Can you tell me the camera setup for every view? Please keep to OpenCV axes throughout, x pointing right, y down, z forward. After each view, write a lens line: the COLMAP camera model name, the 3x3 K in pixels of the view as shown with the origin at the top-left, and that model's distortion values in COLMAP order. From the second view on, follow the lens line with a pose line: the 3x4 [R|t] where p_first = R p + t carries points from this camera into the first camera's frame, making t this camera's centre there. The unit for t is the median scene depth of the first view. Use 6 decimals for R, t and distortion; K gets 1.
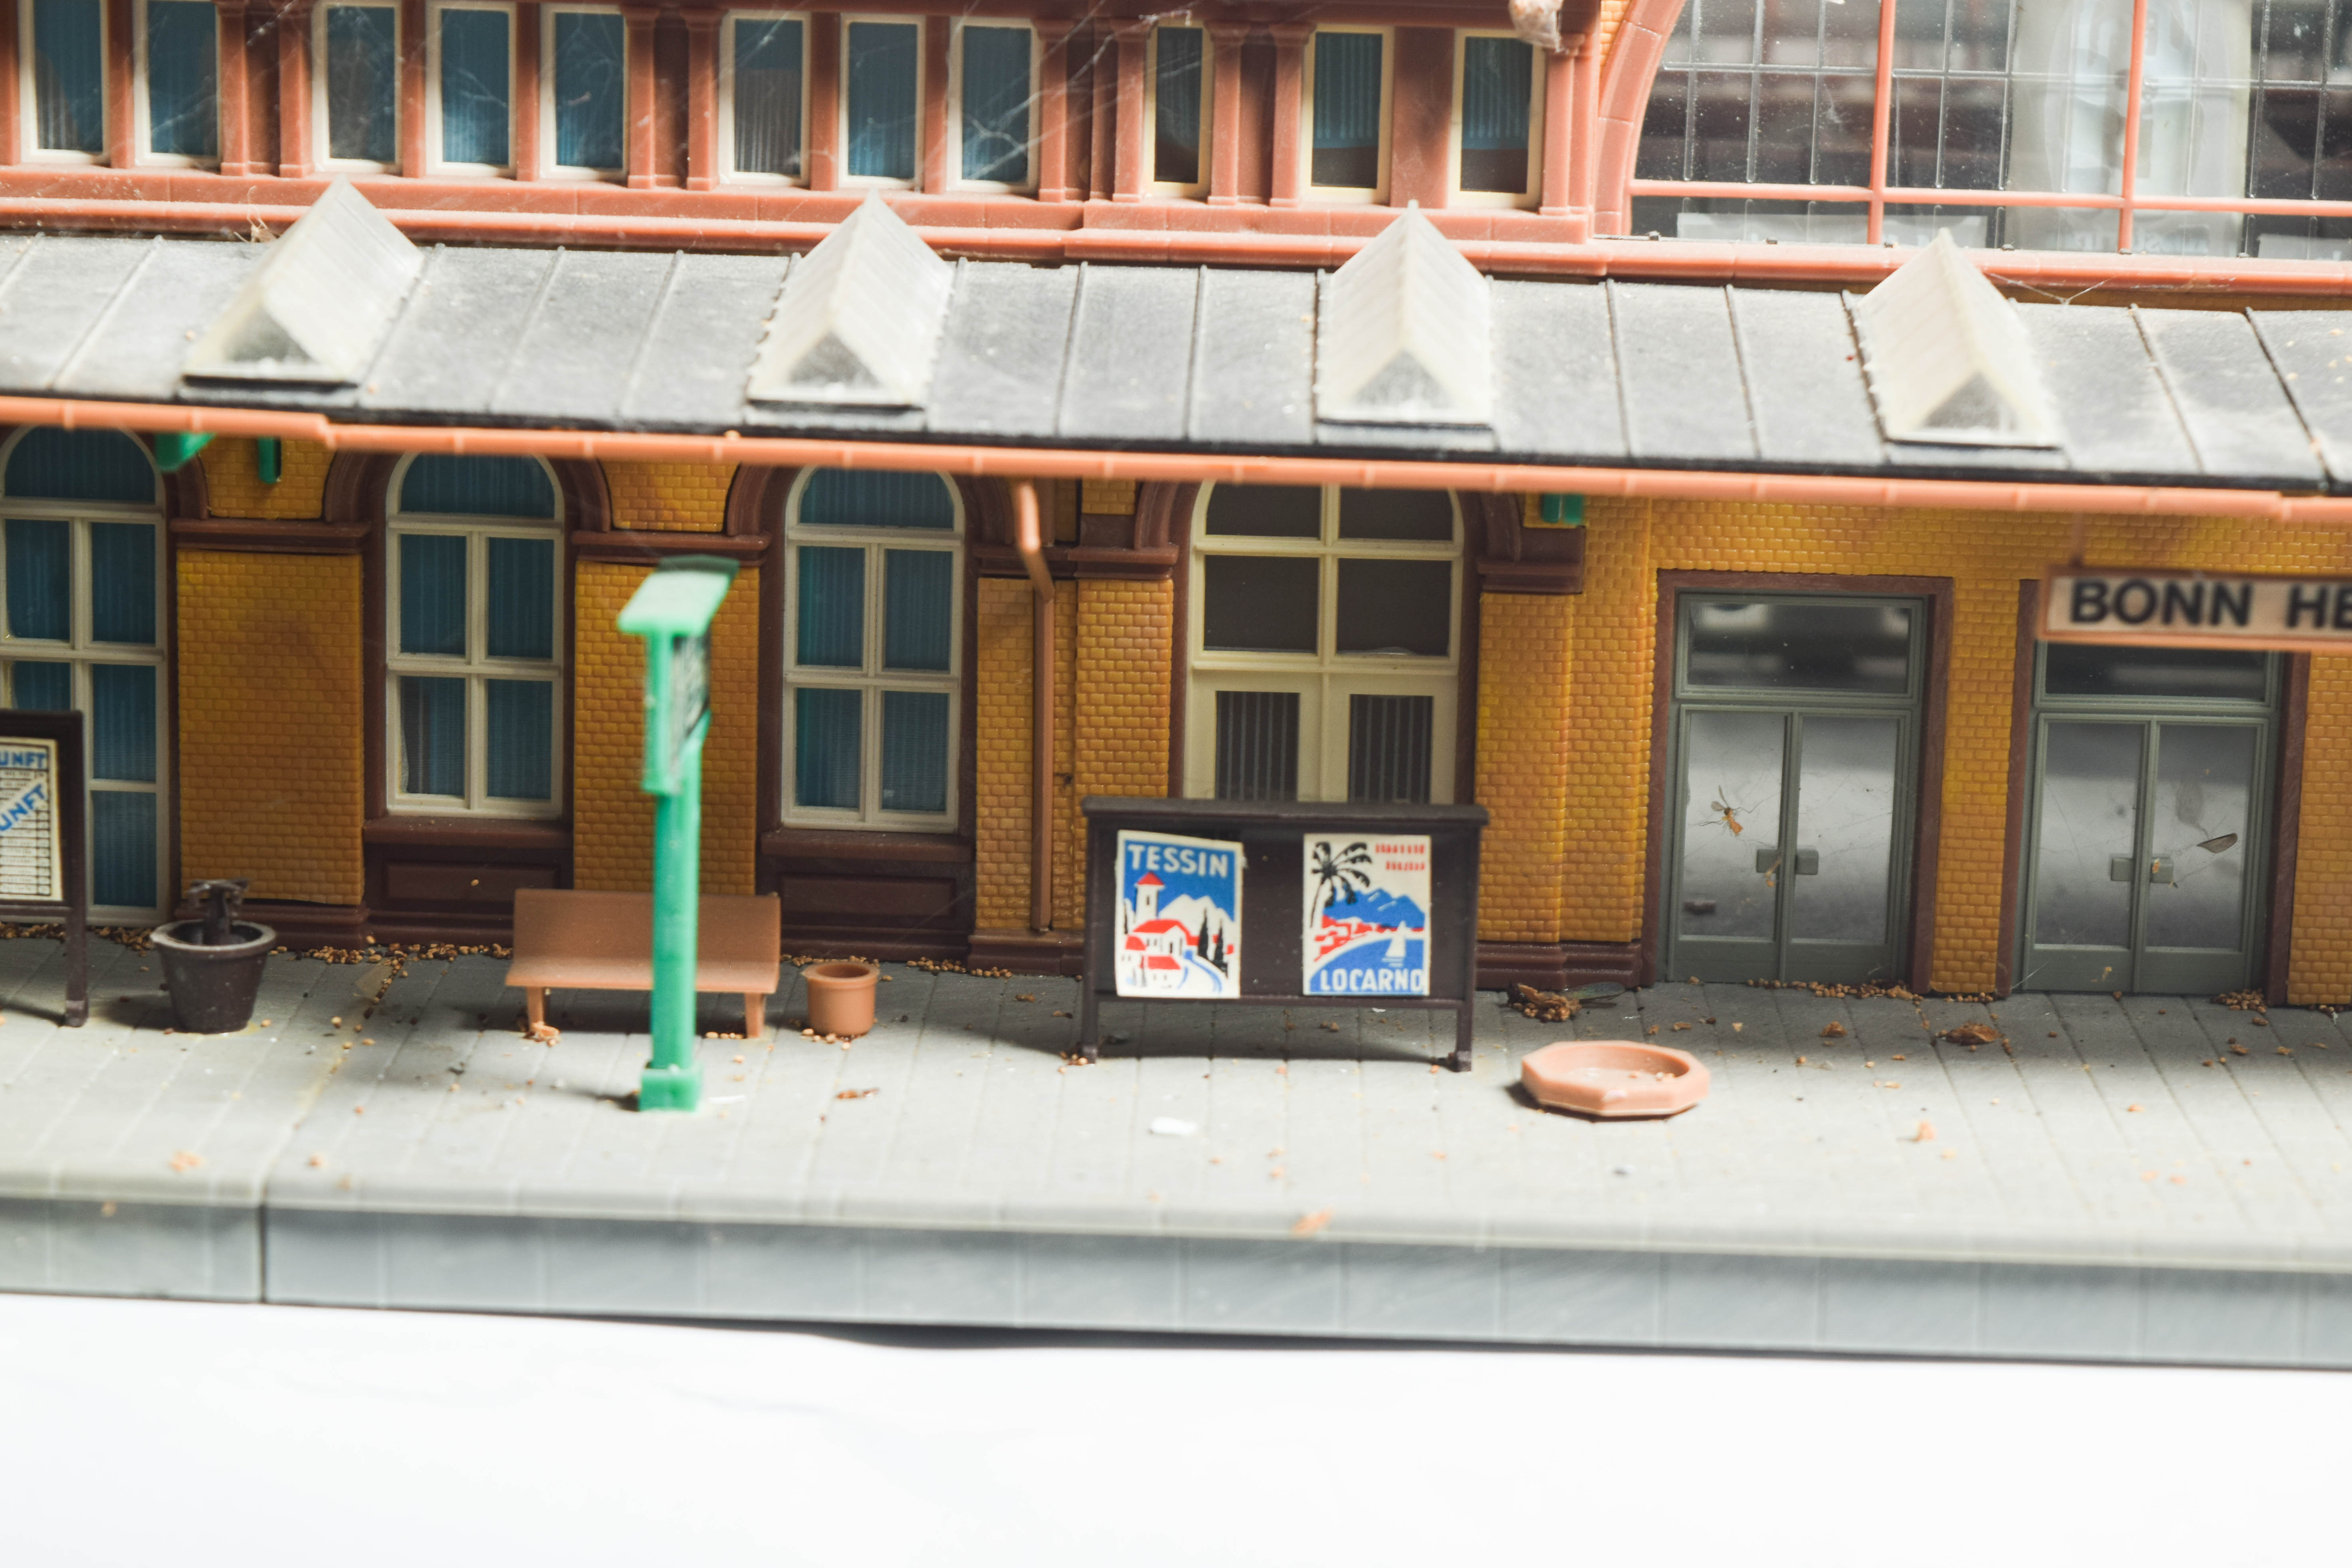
lens RADIAL K [[5410.7, 0, 1176.0], [0, 5410.7, 784.0], [0, 0, 1]] dist [-0.066169, 0.130053]
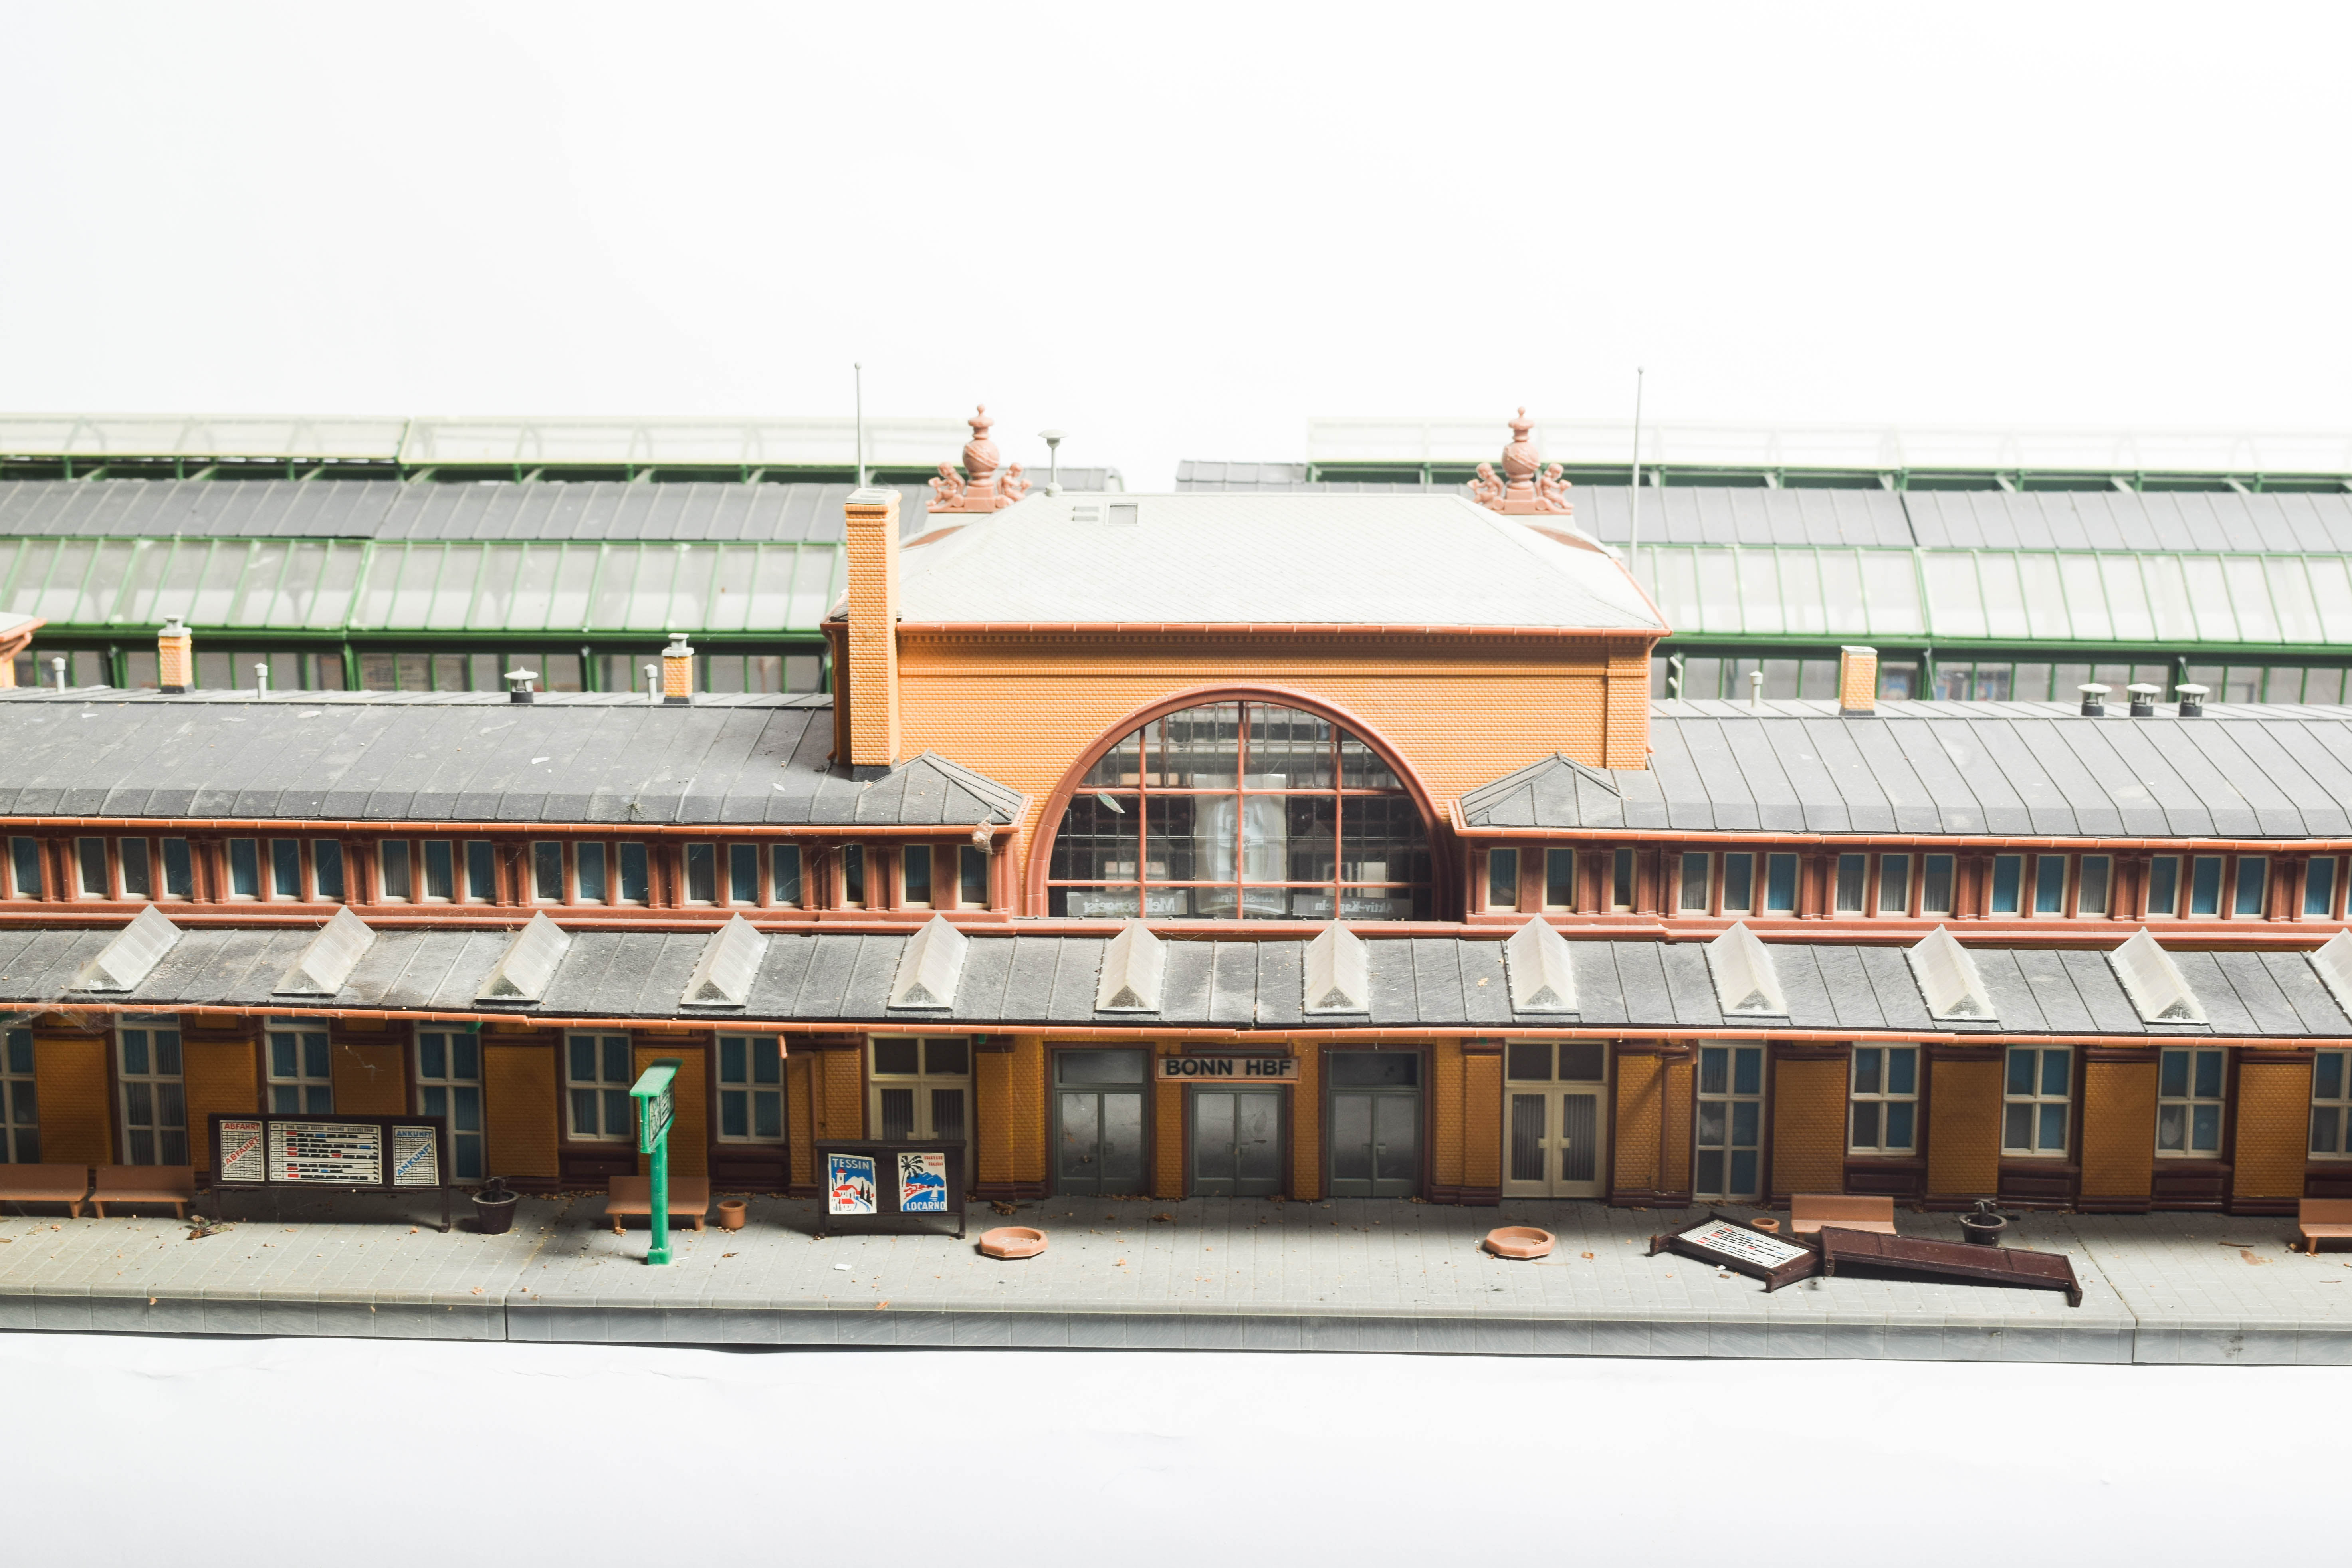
lens RADIAL K [[3194.5, 0, 1176.0], [0, 3194.5, 784.0], [0, 0, 1]] dist [-0.017823, 0.025802]
pose [[0.999570, -0.023376, -0.017686, 0.192149], [0.022787, 0.999202, -0.032803, -0.117240], [0.018439, 0.032386, 0.999305, -0.583209]]
